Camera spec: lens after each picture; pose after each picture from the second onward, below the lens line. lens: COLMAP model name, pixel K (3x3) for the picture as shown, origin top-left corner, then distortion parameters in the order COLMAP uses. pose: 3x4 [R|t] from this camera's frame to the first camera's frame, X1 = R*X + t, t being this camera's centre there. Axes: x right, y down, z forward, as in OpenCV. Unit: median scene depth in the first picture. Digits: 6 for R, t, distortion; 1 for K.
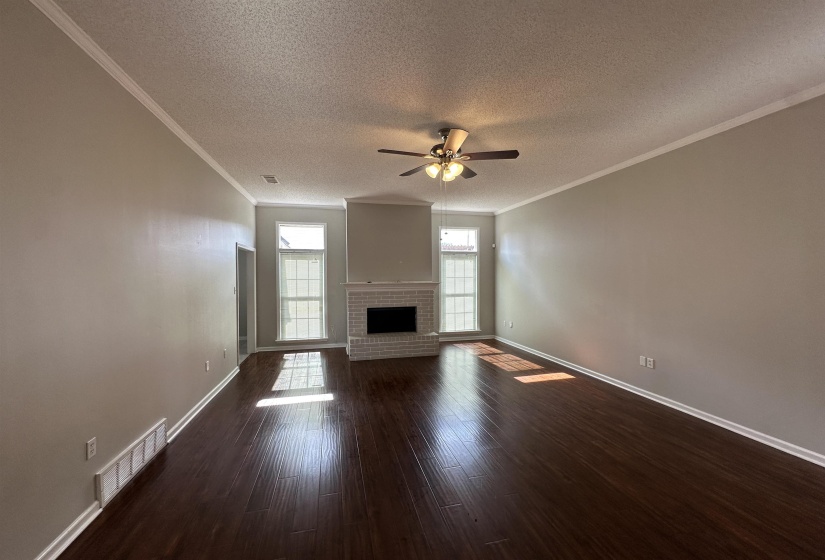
lens RADIAL K [[329.3, 0, 413.6], [0, 329.3, 278.0], [0, 0, 1]] dist [-0.003062, 0.000713]
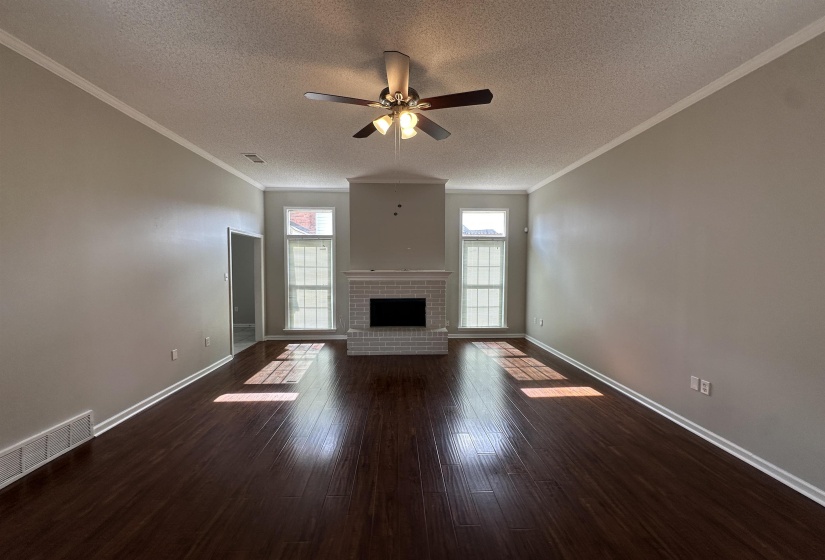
lens RADIAL K [[329.3, 0, 414.7], [0, 329.3, 279.4], [0, 0, 1]] dist [-0.003062, 0.000713]
pose [[0.981487, 0.014247, -0.190996, 0.154298], [-0.008176, 0.999437, 0.032538, 0.006976], [0.191352, -0.030374, 0.981051, 0.127484]]
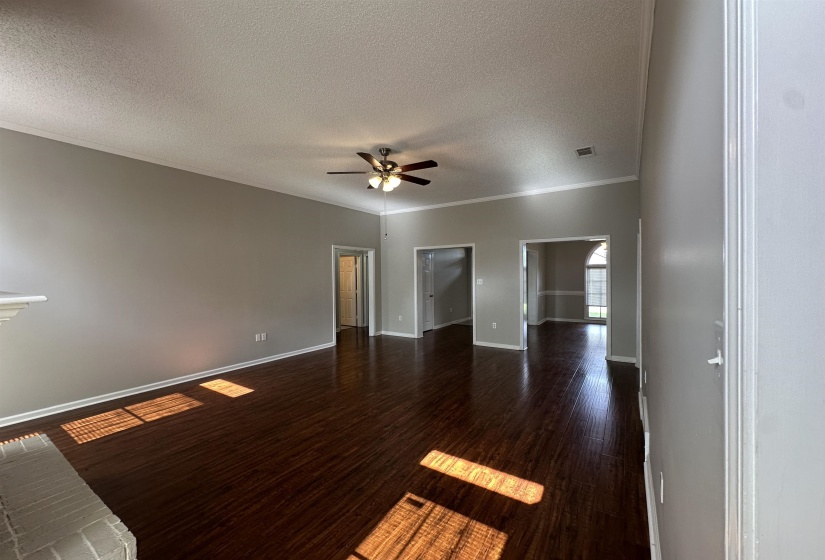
lens RADIAL K [[329.3, 0, 412.6], [0, 329.3, 281.5], [0, 0, 1]] dist [-0.003062, 0.000713]
pose [[-0.674976, 0.000333, 0.737840, -0.453699], [0.022241, 0.999555, 0.019896, 0.009488], [-0.737505, 0.029840, -0.674683, 0.934702]]
